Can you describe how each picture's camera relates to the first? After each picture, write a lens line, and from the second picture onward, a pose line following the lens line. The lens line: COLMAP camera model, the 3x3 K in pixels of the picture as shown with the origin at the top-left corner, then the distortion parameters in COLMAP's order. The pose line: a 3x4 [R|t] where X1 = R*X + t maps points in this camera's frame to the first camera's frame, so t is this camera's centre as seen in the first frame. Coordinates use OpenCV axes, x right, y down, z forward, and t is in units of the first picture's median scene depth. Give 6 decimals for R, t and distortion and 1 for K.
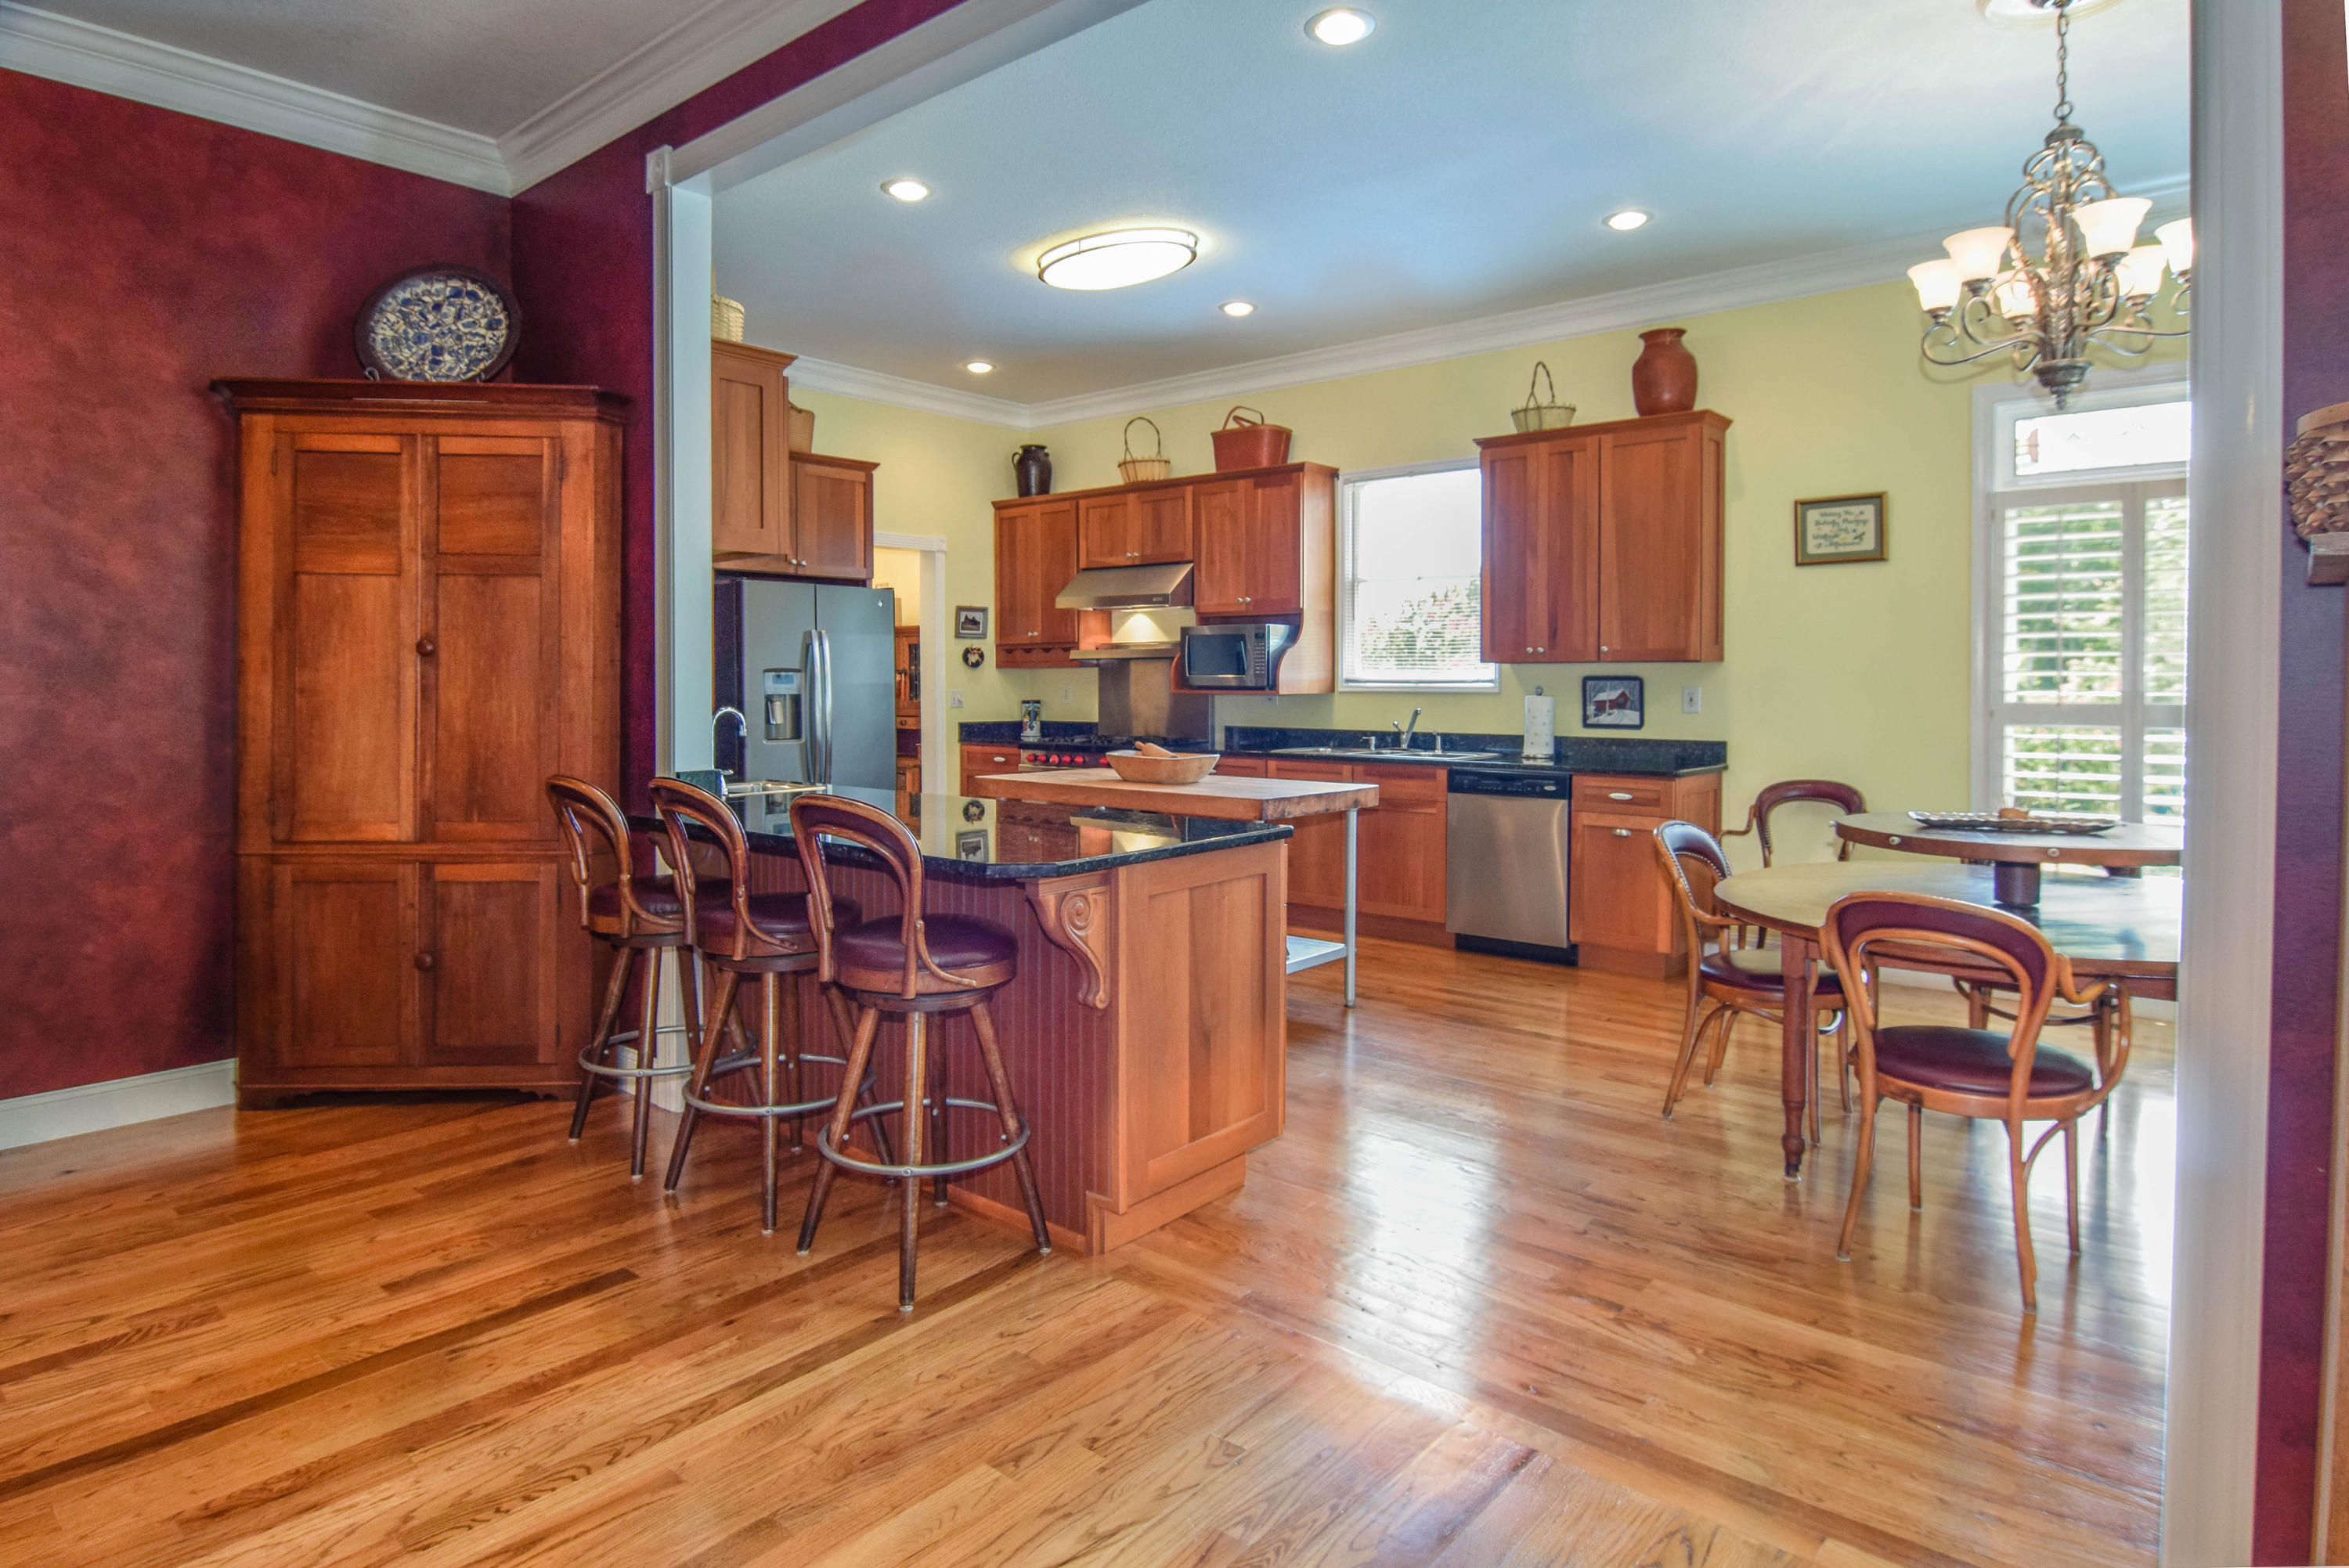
lens RADIAL K [[1319.8, 0, 1165.7], [0, 1319.8, 703.9], [0, 0, 1]] dist [-0.013033, -0.000435]
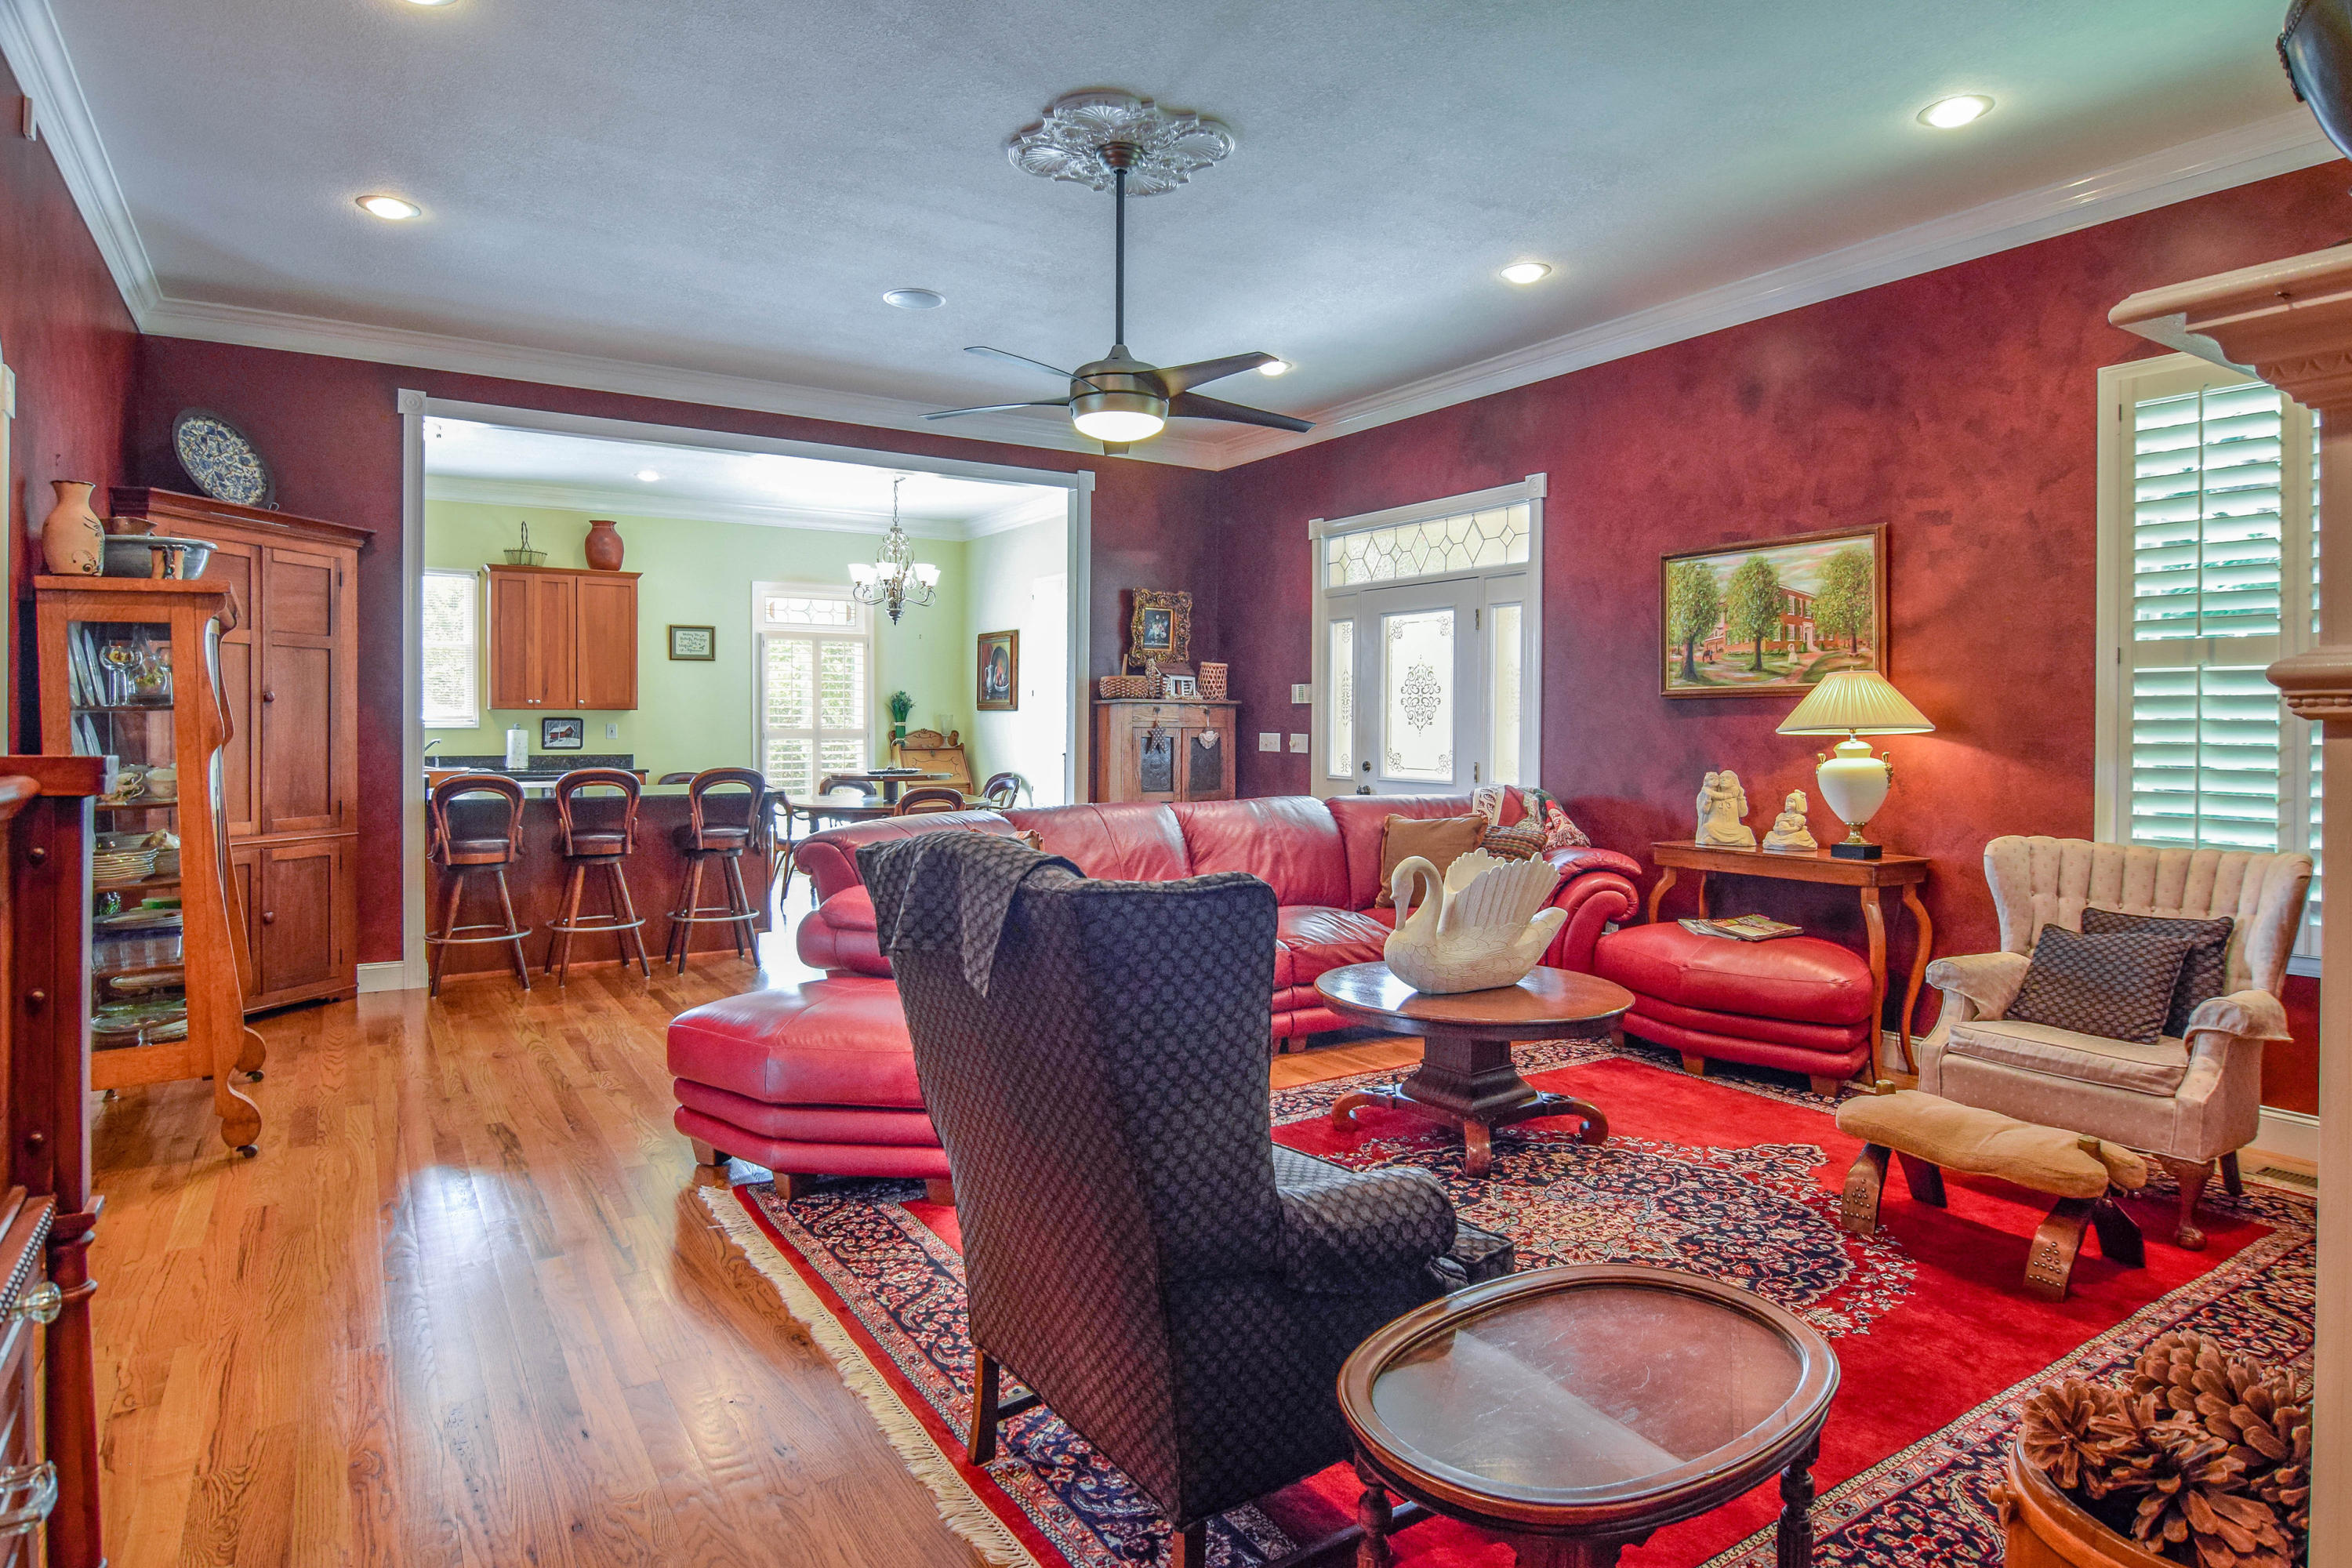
lens RADIAL K [[1321.6, 0, 1167.2], [0, 1321.6, 703.8], [0, 0, 1]] dist [-0.013033, -0.000435]
pose [[0.290838, 0.011953, 0.956698, -0.925083], [0.019399, 0.999643, -0.018387, 0.006005], [-0.956576, 0.023907, 0.290502, -0.192440]]
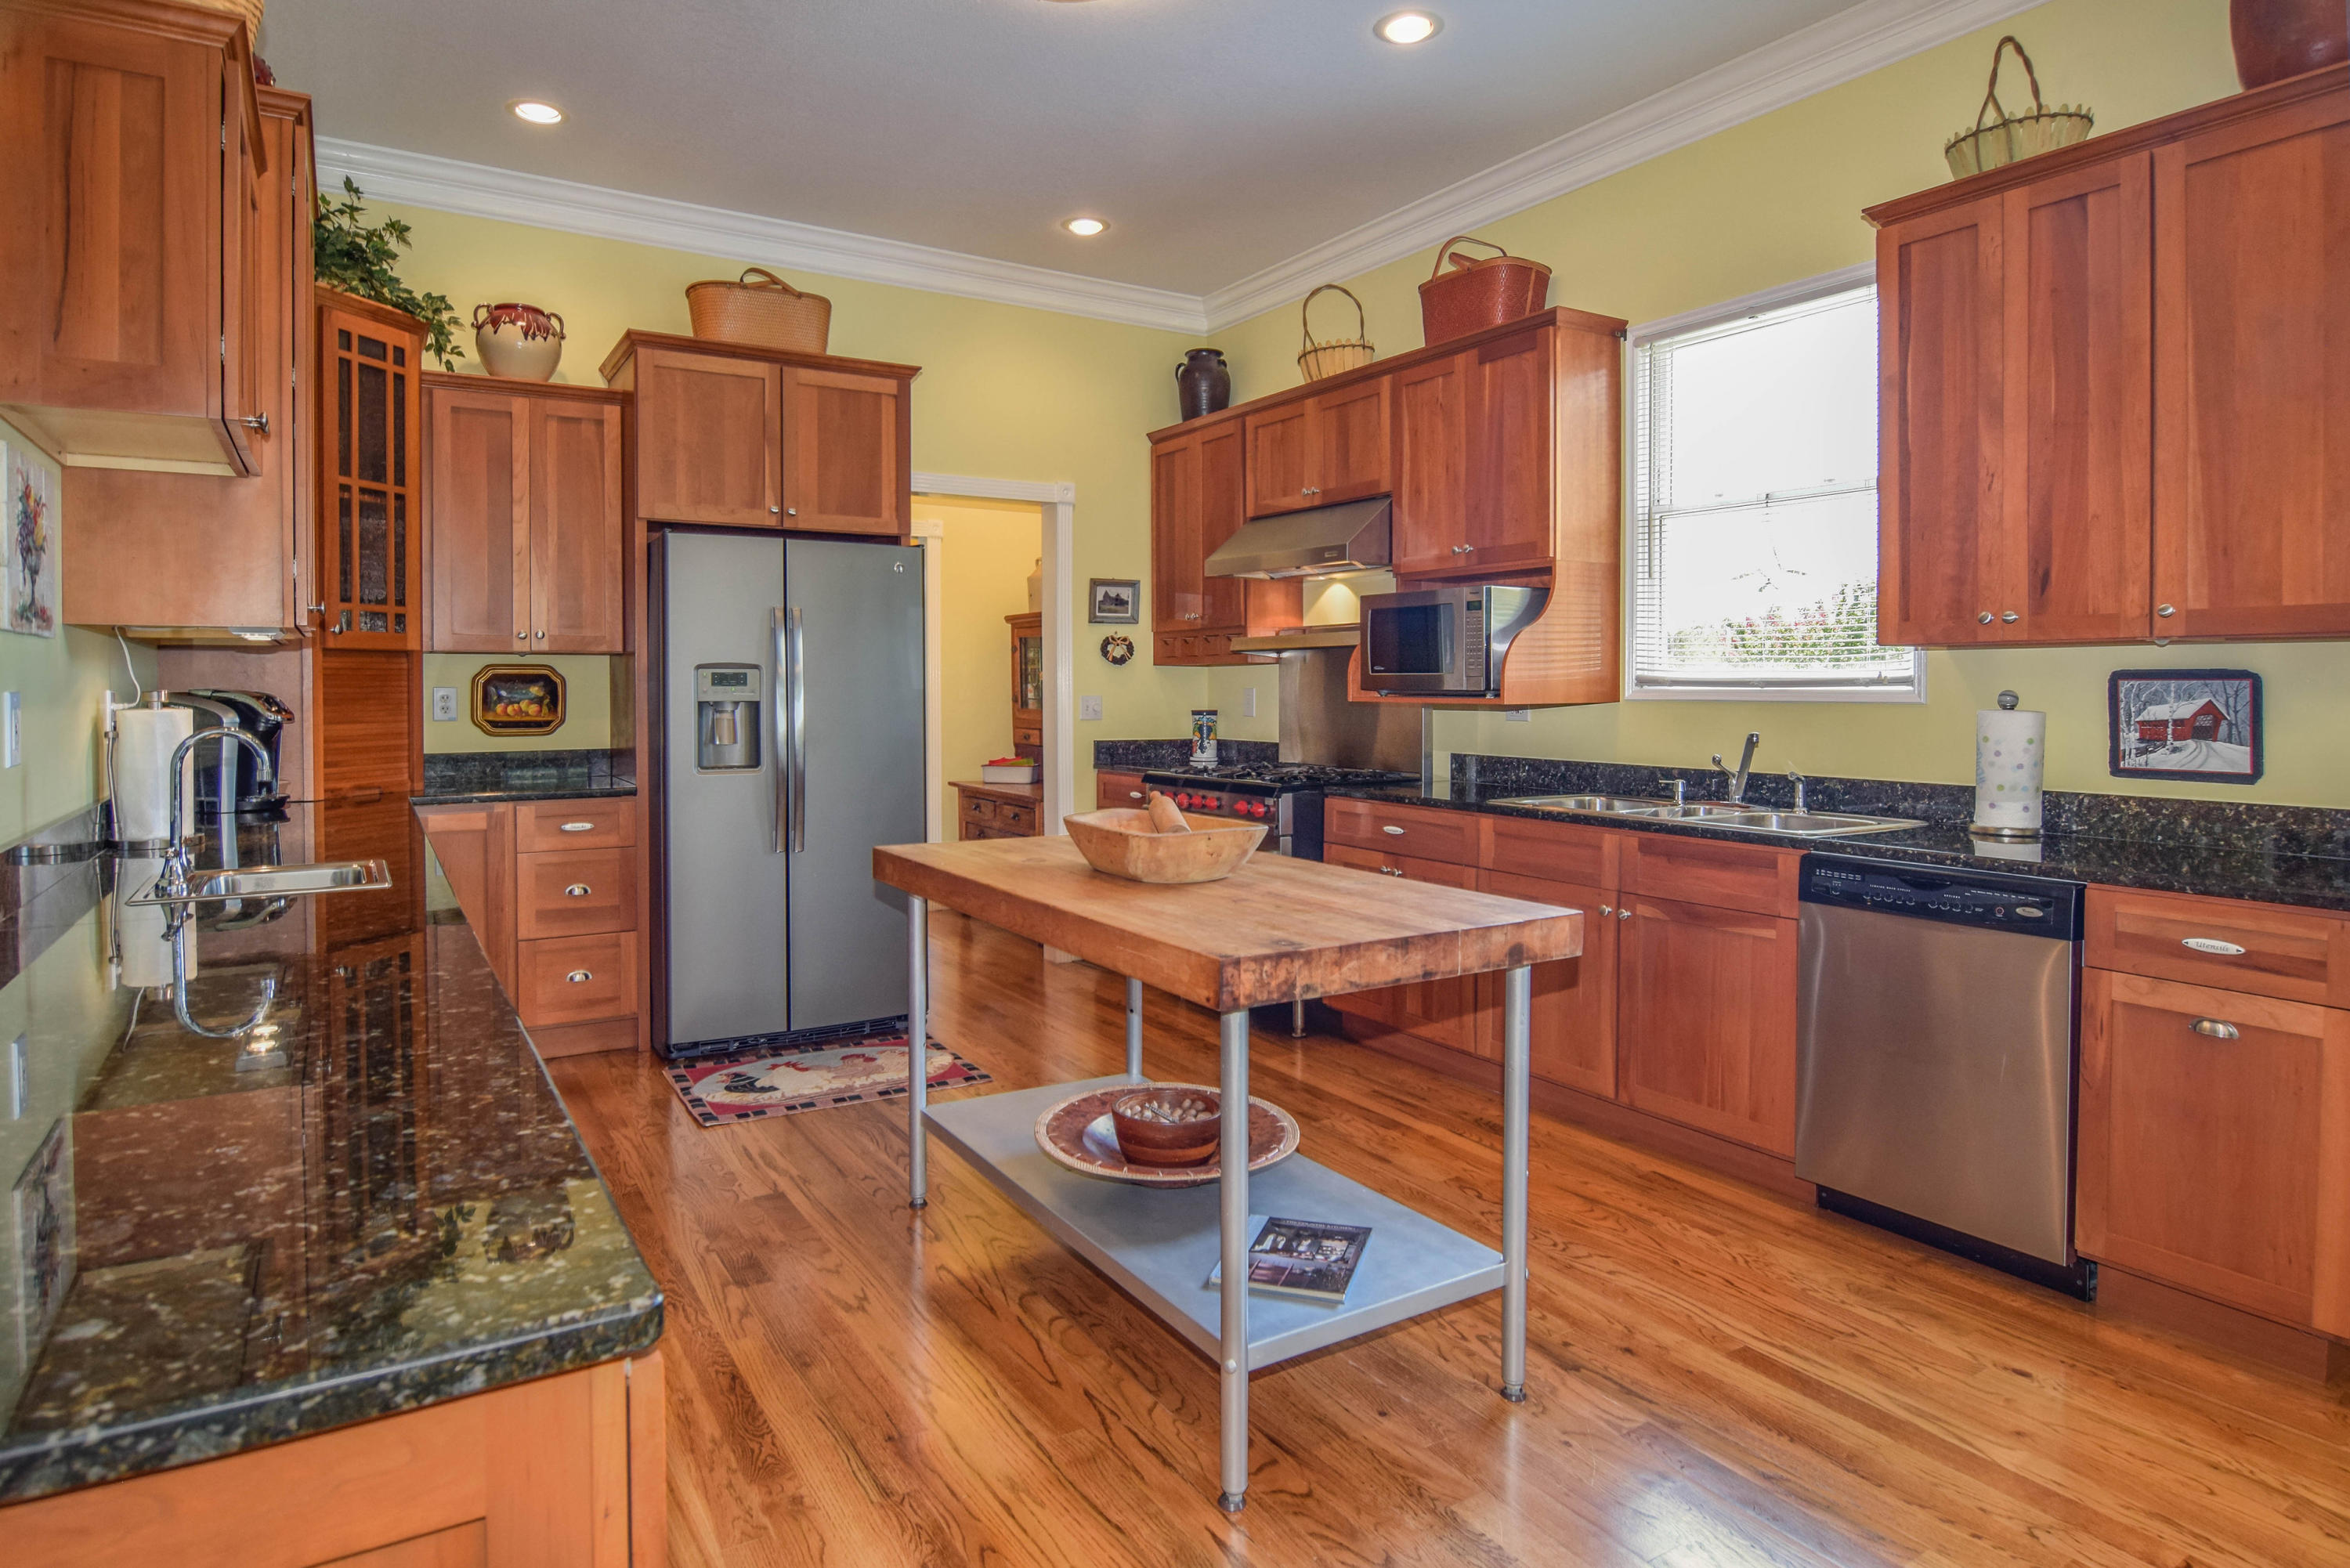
lens RADIAL K [[1320.4, 0, 1166.2], [0, 1320.4, 703.8], [0, 0, 1]] dist [-0.013033, -0.000435]
pose [[0.952423, 0.004952, -0.304740, 0.119546], [-0.006443, 0.999972, -0.003886, -0.004122], [0.304713, 0.005664, 0.952427, 0.391711]]
